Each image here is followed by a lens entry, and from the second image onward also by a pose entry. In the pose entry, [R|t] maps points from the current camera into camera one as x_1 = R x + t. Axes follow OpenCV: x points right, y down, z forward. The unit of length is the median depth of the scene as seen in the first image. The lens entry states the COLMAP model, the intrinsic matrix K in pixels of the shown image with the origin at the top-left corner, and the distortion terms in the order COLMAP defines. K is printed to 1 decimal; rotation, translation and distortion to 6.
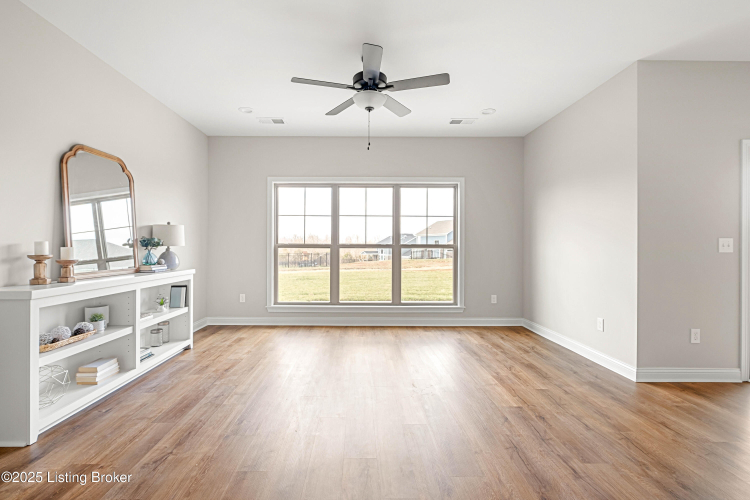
lens RADIAL K [[337.3, 0, 369.8], [0, 337.3, 247.1], [0, 0, 1]] dist [-0.002682, -0.001427]
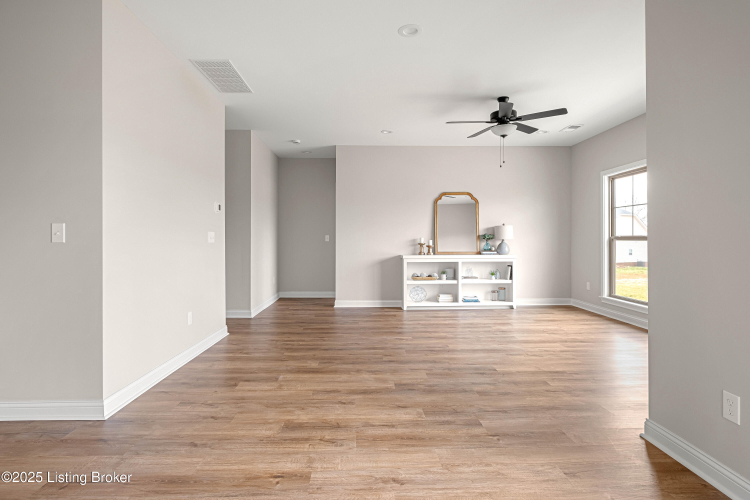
lens RADIAL K [[409.0, 0, 360.7], [0, 409.0, 242.1], [0, 0, 1]] dist [0.009759, -0.000404]
pose [[-0.007650, 0.001745, -0.999969, 1.813856], [0.000507, 0.999998, 0.001741, 0.009579], [0.999971, -0.000494, -0.007651, 0.493116]]
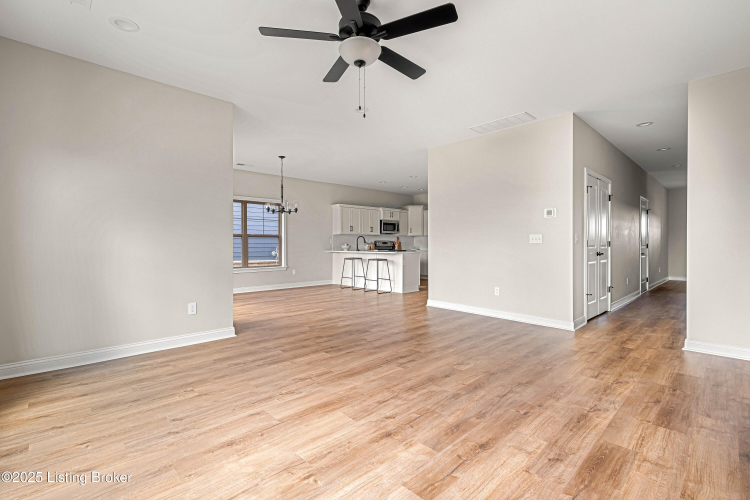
lens RADIAL K [[337.3, 0, 372.3], [0, 337.3, 246.9], [0, 0, 1]] dist [-0.002682, -0.001427]
pose [[-0.667606, -0.010243, 0.744445, -0.687852], [0.000319, 0.999901, 0.014044, 0.015105], [-0.744515, 0.009613, -0.667536, 1.684684]]
